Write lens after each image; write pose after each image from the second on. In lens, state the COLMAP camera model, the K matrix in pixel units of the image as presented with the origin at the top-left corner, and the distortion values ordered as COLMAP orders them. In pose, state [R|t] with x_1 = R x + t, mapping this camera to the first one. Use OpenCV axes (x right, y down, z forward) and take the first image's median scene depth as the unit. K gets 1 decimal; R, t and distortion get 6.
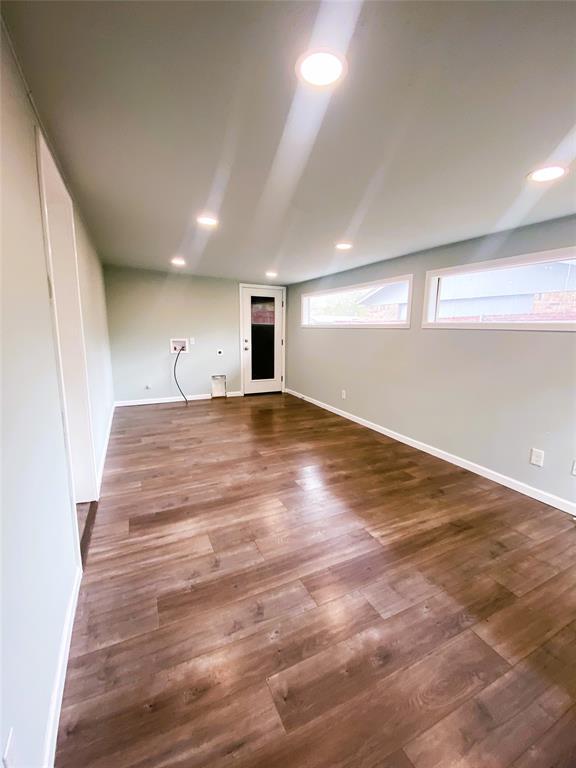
lens RADIAL K [[310.7, 0, 286.7], [0, 310.7, 382.5], [0, 0, 1]] dist [0.032457, -0.028170]
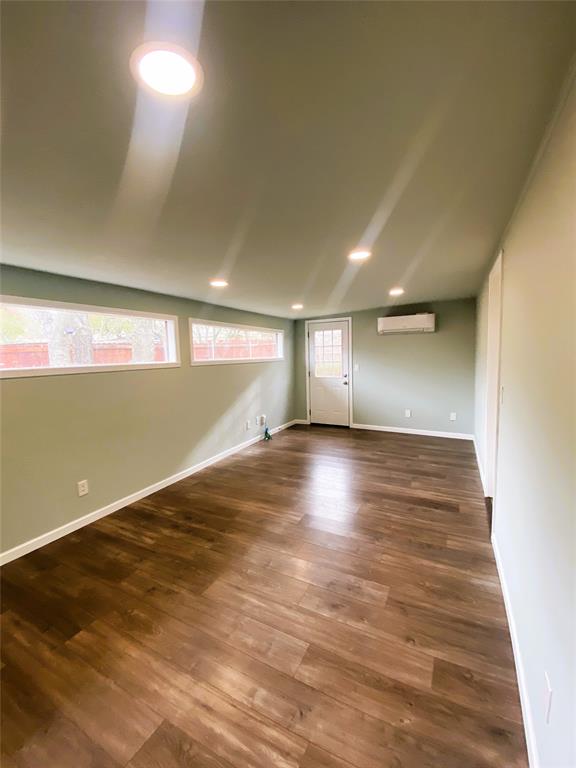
lens RADIAL K [[310.7, 0, 286.7], [0, 310.7, 382.5], [0, 0, 1]] dist [0.032457, -0.028170]
pose [[-0.587242, -0.078046, 0.805640, -0.837465], [0.160783, 0.964258, 0.210609, -0.361622], [-0.793282, 0.253211, -0.553704, 1.655211]]
